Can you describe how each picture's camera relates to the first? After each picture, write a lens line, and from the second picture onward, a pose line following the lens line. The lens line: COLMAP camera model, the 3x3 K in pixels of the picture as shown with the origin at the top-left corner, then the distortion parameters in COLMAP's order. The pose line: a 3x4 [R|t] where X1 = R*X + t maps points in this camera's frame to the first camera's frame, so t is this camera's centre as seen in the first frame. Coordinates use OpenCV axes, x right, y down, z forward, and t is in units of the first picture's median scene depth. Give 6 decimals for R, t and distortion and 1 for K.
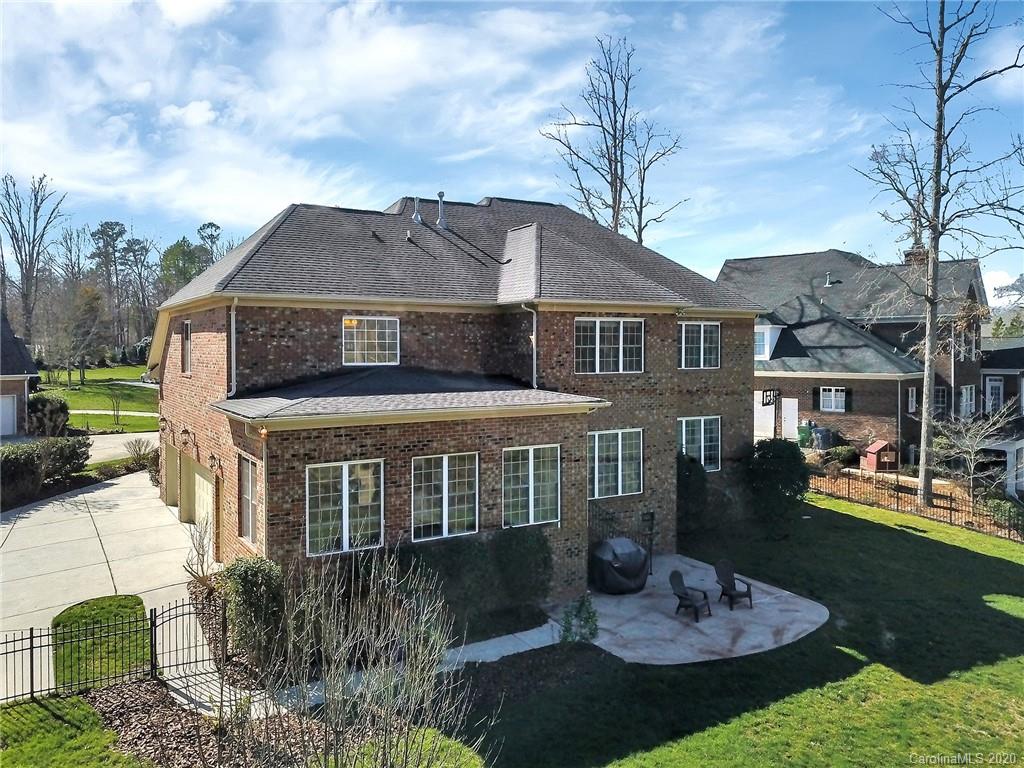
lens RADIAL K [[794.3, 0, 511.9], [0, 794.3, 376.8], [0, 0, 1]] dist [0.017199, 0.000893]
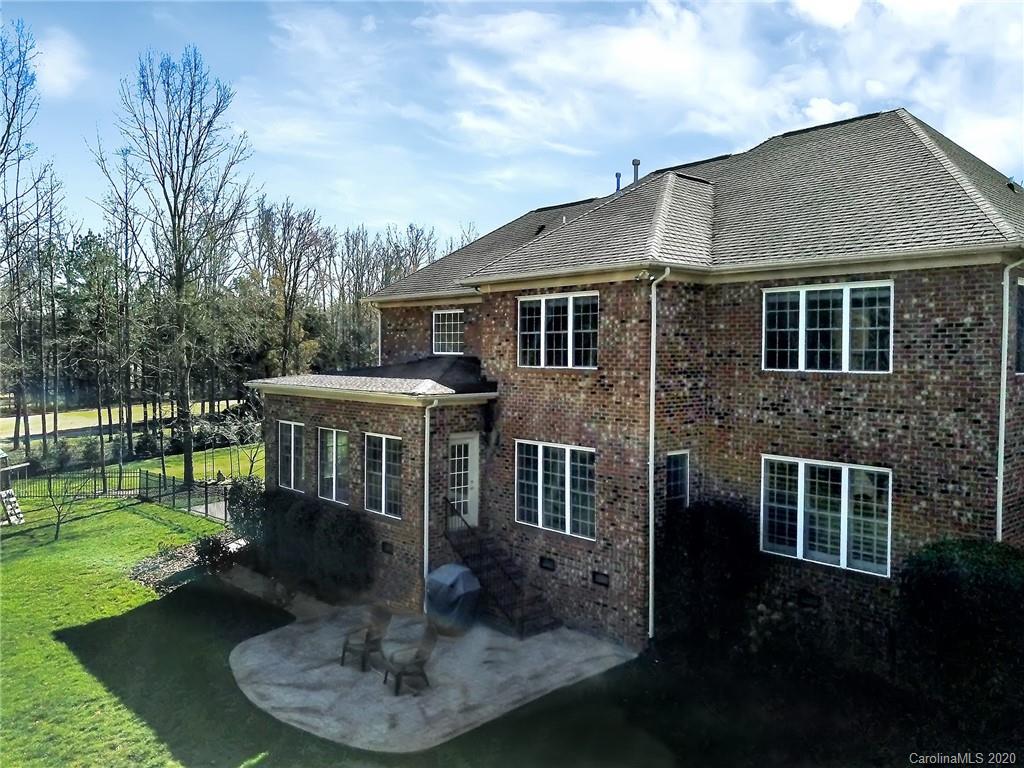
lens RADIAL K [[794.3, 0, 510.5], [0, 794.3, 388.1], [0, 0, 1]] dist [0.017199, 0.000893]
pose [[0.191530, 0.044095, -0.980496, 0.866118], [-0.045165, 0.998328, 0.036075, -0.010568], [0.980447, 0.037374, 0.193201, 0.823231]]
